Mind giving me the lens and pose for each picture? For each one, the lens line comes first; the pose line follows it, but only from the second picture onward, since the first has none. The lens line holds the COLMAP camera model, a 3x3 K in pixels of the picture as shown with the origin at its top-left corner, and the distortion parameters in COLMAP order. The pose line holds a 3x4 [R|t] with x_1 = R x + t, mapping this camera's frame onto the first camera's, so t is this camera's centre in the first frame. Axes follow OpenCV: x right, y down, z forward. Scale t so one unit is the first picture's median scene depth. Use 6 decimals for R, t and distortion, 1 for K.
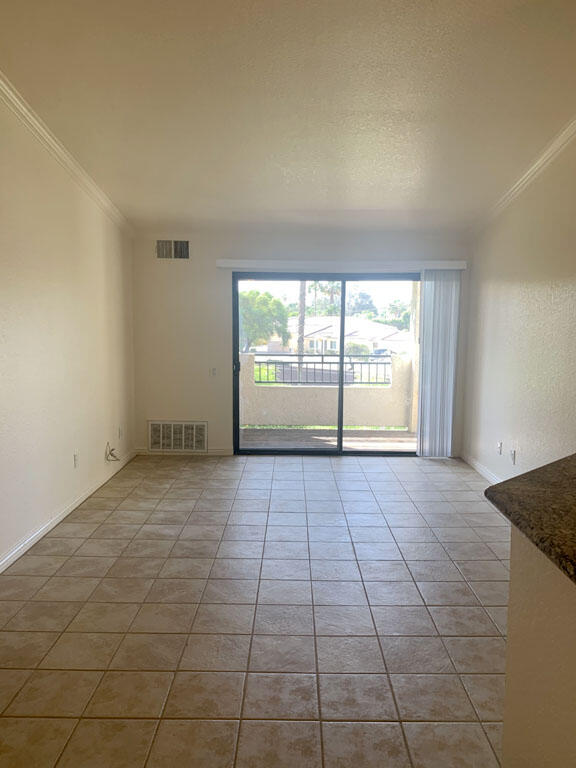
lens RADIAL K [[579.4, 0, 298.5], [0, 579.4, 378.6], [0, 0, 1]] dist [0.008168, -0.002177]
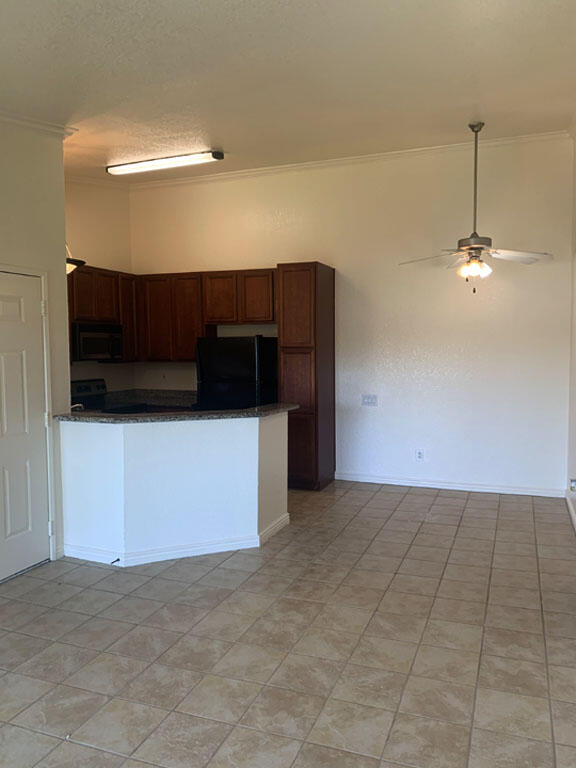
lens RADIAL K [[587.5, 0, 288.0], [0, 587.5, 384.0], [0, 0, 1]] dist [-0.186820, 0.146280]
pose [[-0.926943, -0.035628, 0.373508, -0.422668], [0.025343, 0.987262, 0.157069, -0.190007], [-0.374346, 0.155059, -0.914233, 1.877220]]
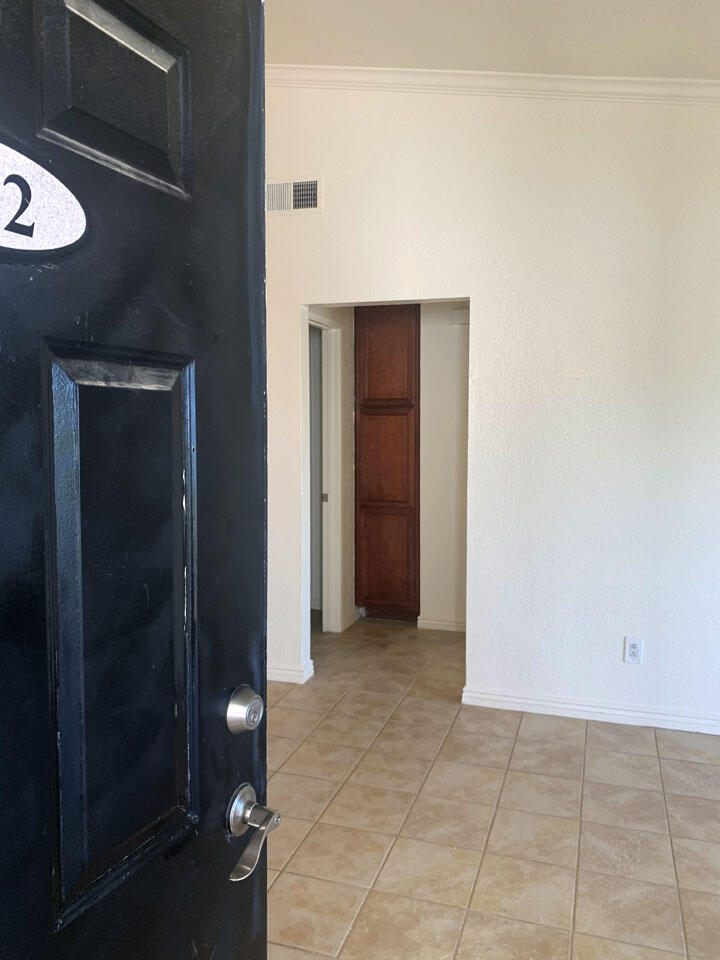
lens RADIAL K [[746.4, 0, 361.6], [0, 746.4, 447.7], [0, 0, 1]] dist [0.008418, 0.003303]
pose [[-0.315575, 0.034441, -0.948275, 0.665741], [-0.092619, 0.993451, 0.066904, -0.086254], [0.944370, 0.108941, -0.310318, 1.042684]]
